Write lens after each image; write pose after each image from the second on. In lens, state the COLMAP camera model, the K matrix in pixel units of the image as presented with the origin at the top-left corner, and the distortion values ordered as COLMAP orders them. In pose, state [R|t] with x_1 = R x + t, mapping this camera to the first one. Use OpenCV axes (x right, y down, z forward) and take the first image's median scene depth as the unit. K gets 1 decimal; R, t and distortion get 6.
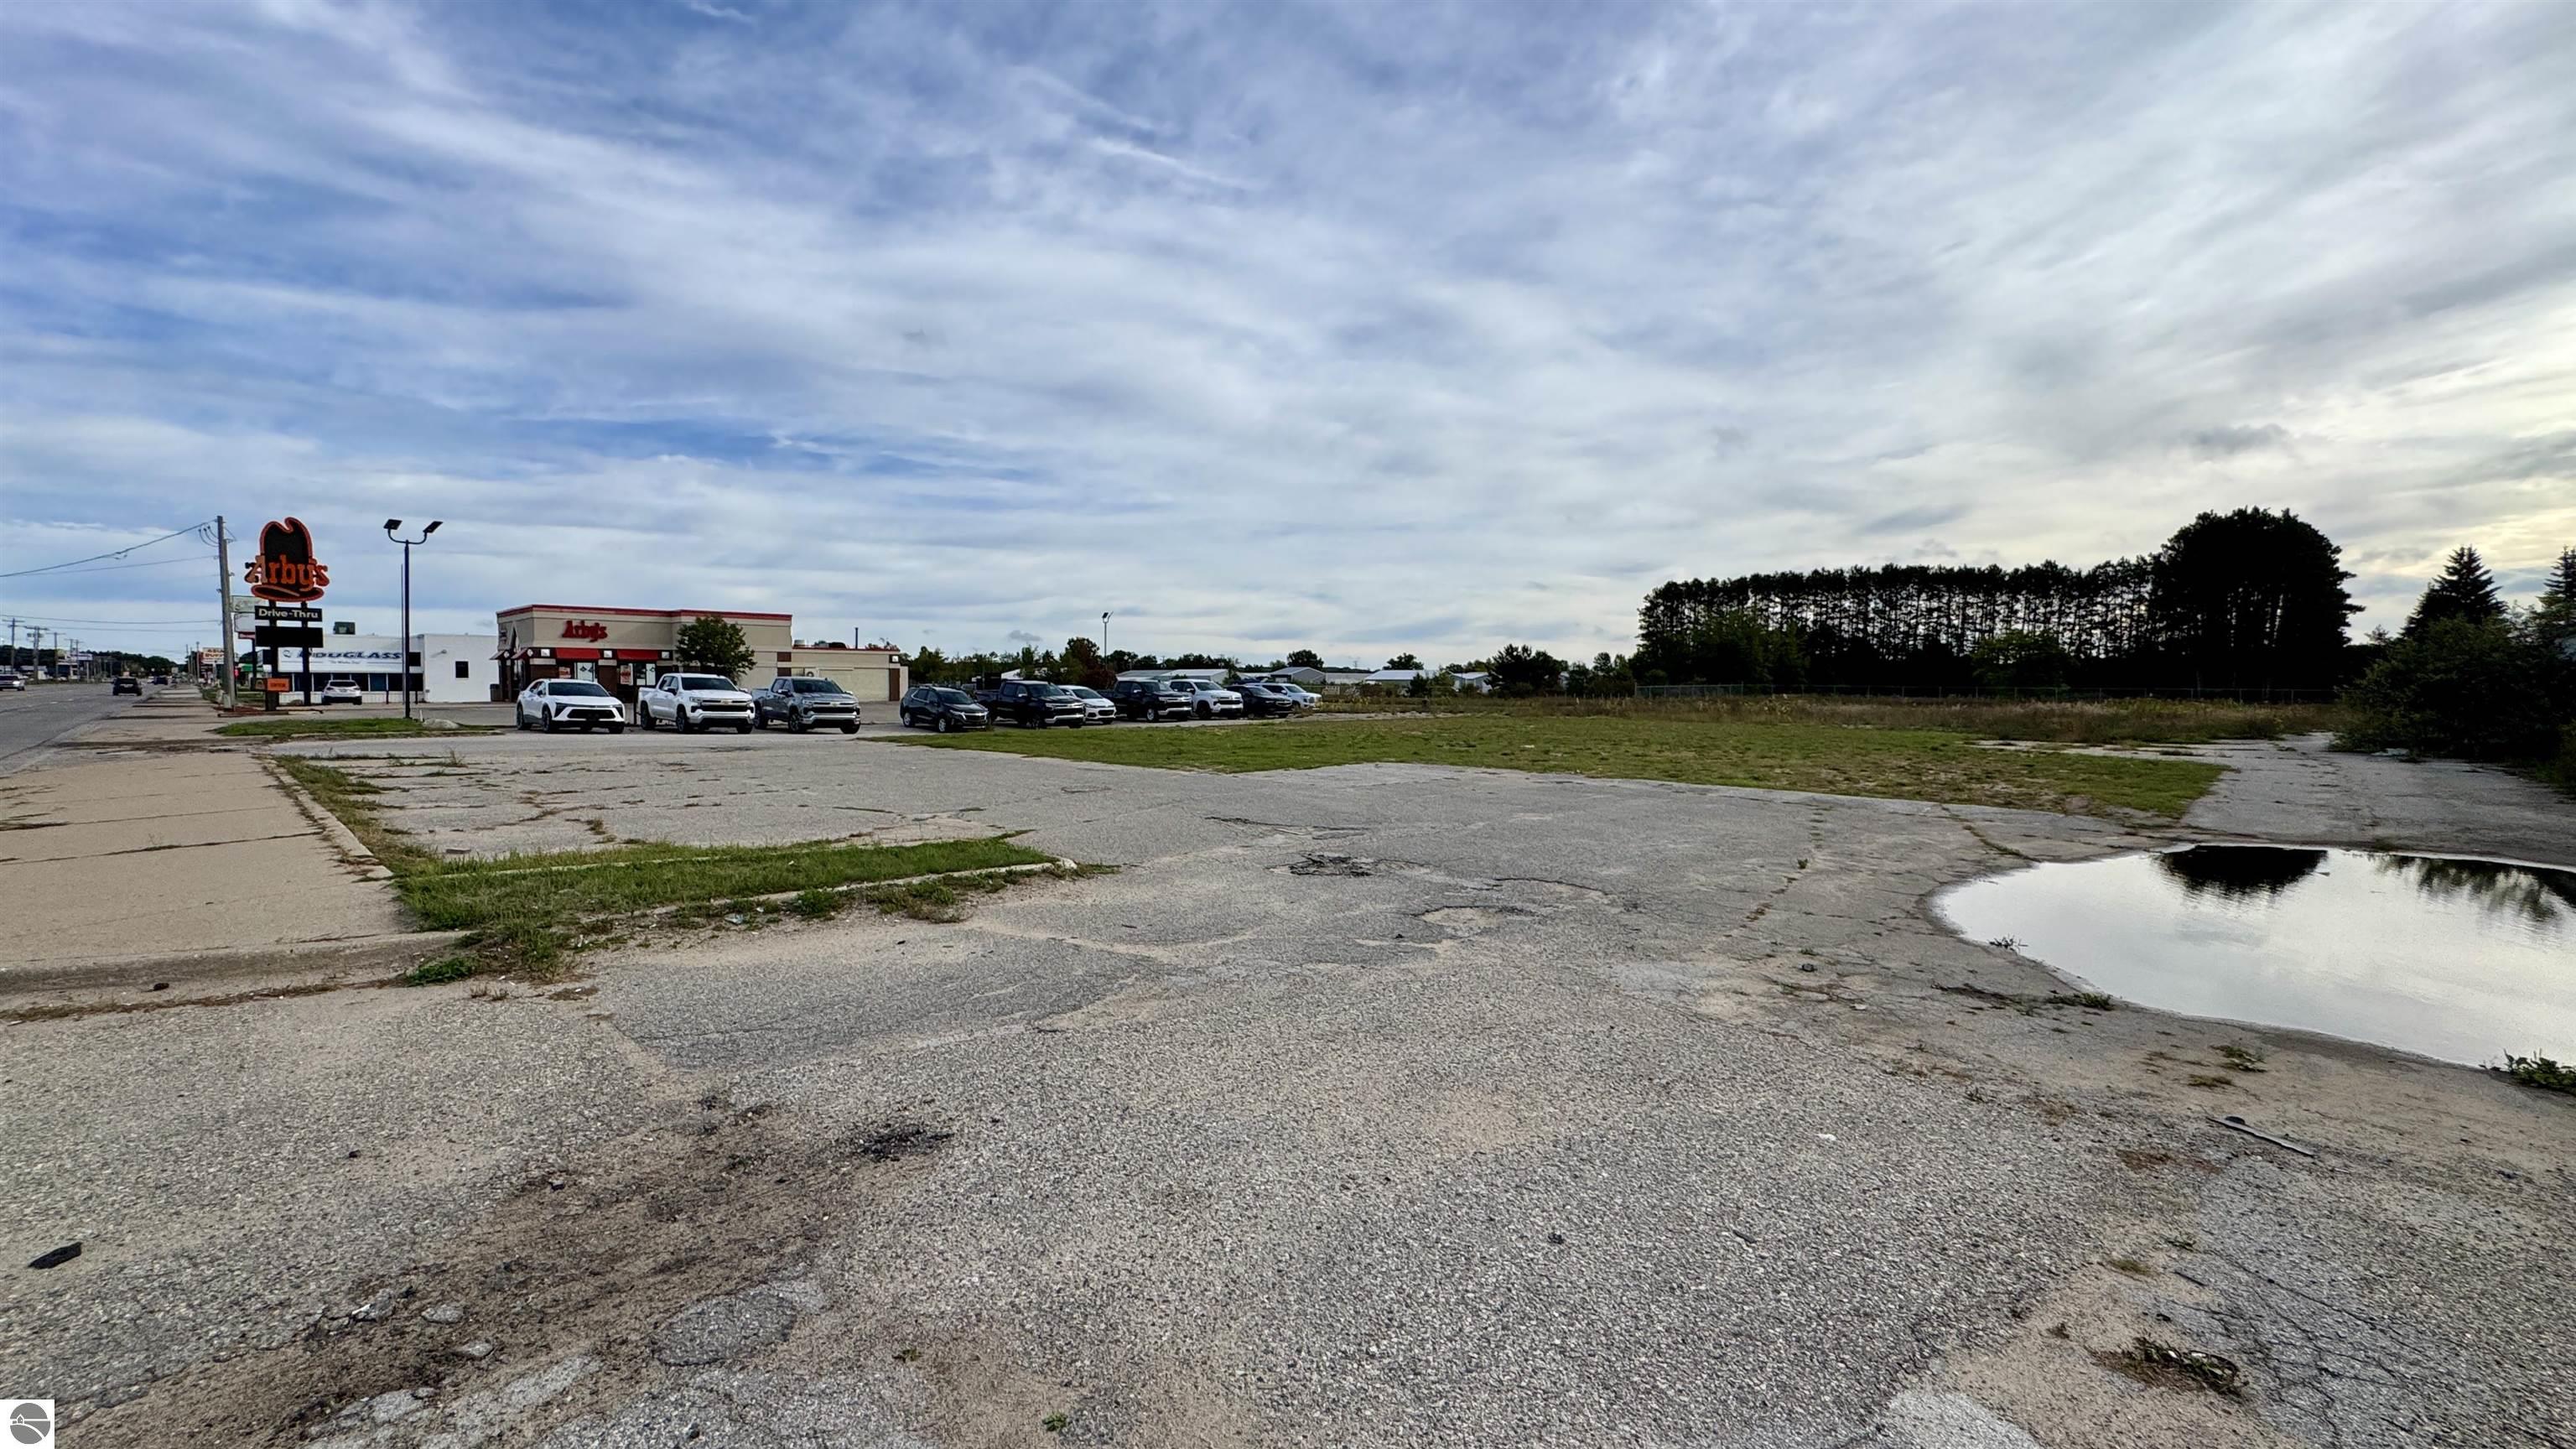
lens RADIAL K [[1067.0, 0, 1297.5], [0, 1067.0, 717.7], [0, 0, 1]] dist [-0.000406, -0.000129]
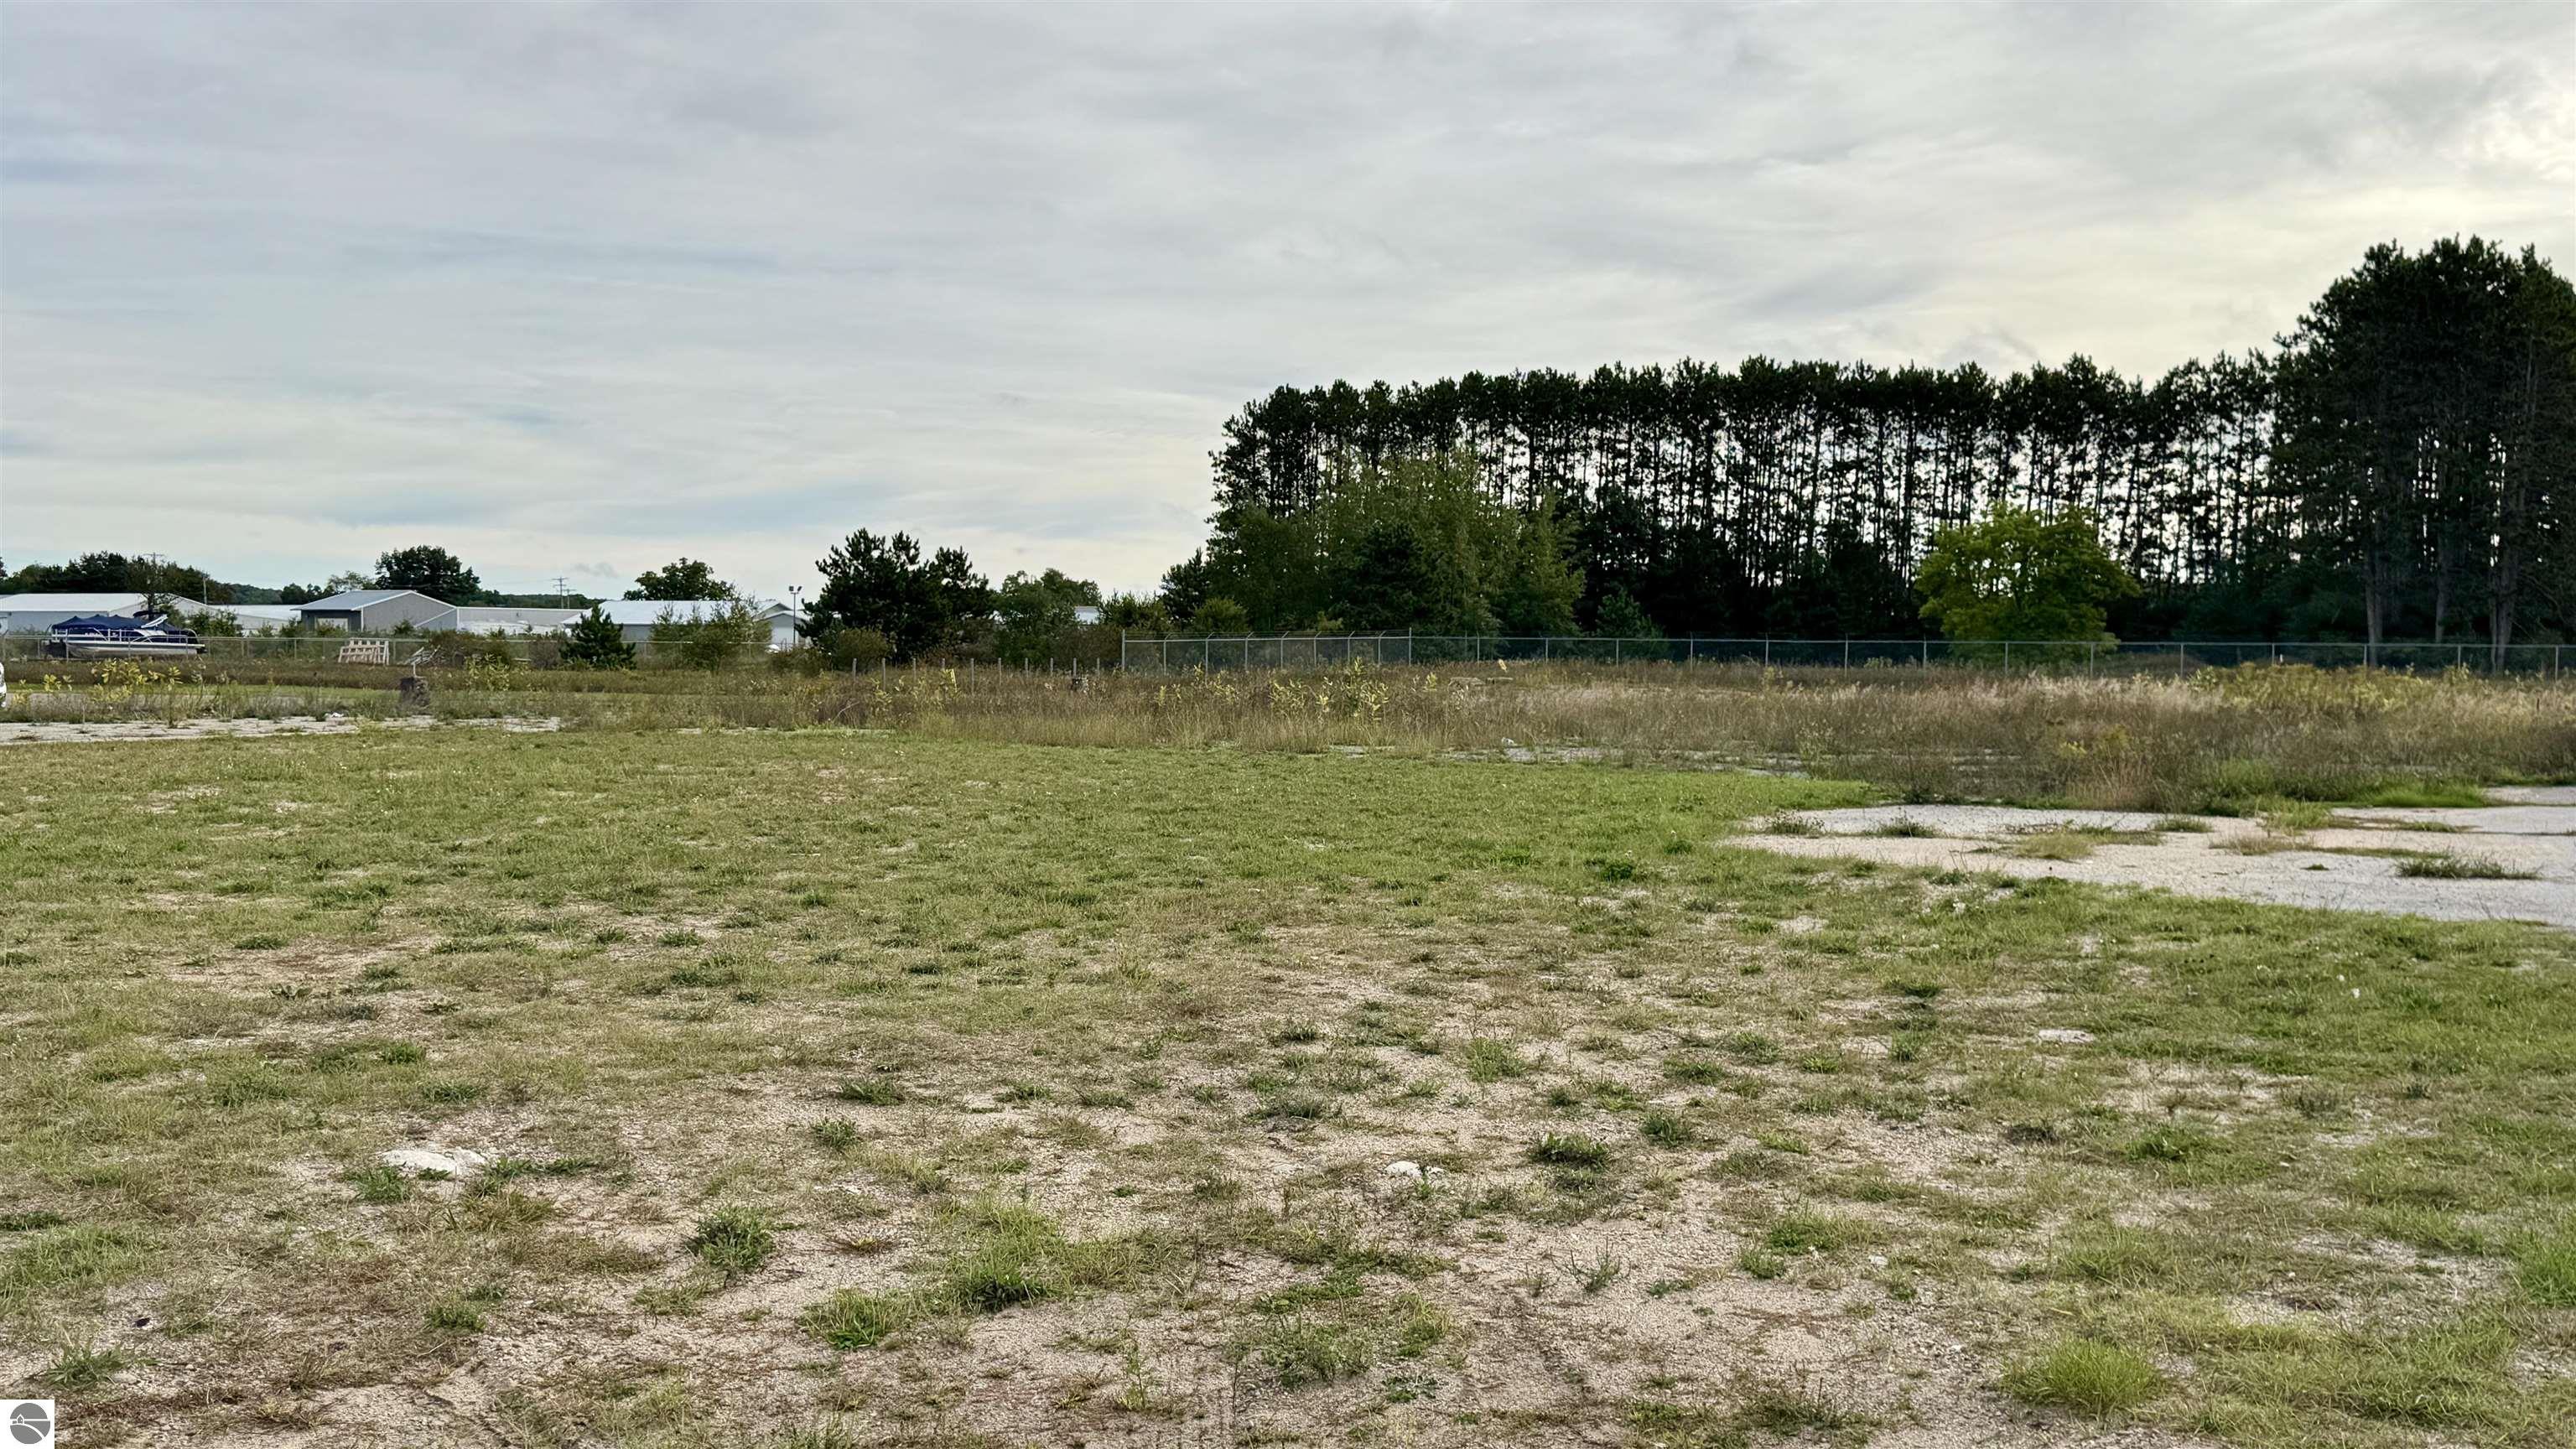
lens RADIAL K [[2518.8, 0, 1288.0], [0, 2518.8, 724.5], [0, 0, 1]] dist [0.170267, -0.413415]
pose [[0.952121, -0.009456, 0.305575, 0.061413], [0.008677, 0.999955, 0.003907, -0.001322], [-0.305598, -0.001069, 0.952160, 0.083514]]
